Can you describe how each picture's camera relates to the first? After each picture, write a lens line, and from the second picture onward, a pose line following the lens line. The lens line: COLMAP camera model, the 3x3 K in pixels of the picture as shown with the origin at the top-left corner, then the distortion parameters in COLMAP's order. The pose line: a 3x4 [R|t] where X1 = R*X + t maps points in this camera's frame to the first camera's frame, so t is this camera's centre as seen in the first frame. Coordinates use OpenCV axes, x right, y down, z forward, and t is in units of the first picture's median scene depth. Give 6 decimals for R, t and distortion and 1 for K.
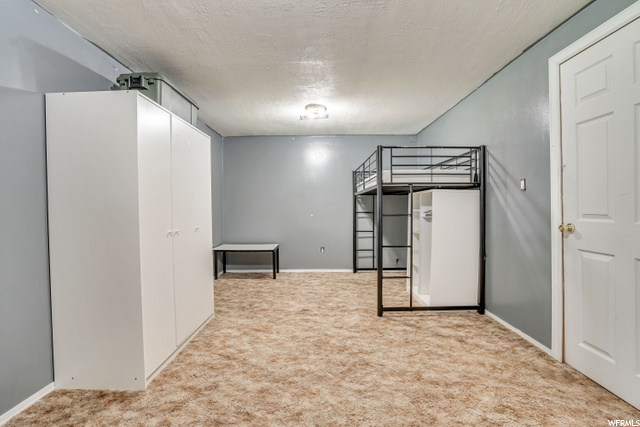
lens RADIAL K [[269.6, 0, 320.0], [0, 269.6, 213.0], [0, 0, 1]] dist [-0.000165, -0.000020]
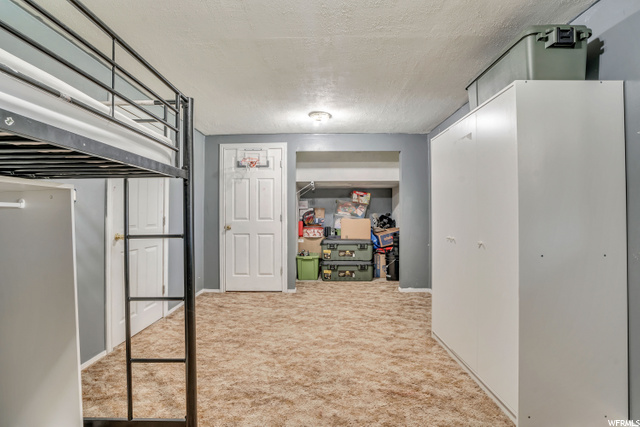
lens RADIAL K [[269.6, 0, 319.9], [0, 269.6, 214.4], [0, 0, 1]] dist [-0.000165, -0.000020]
pose [[-0.999885, 0.015107, 0.001571, -0.030538], [0.015121, 0.999839, 0.009656, -0.043413], [-0.001425, 0.009678, -0.999952, 2.045515]]
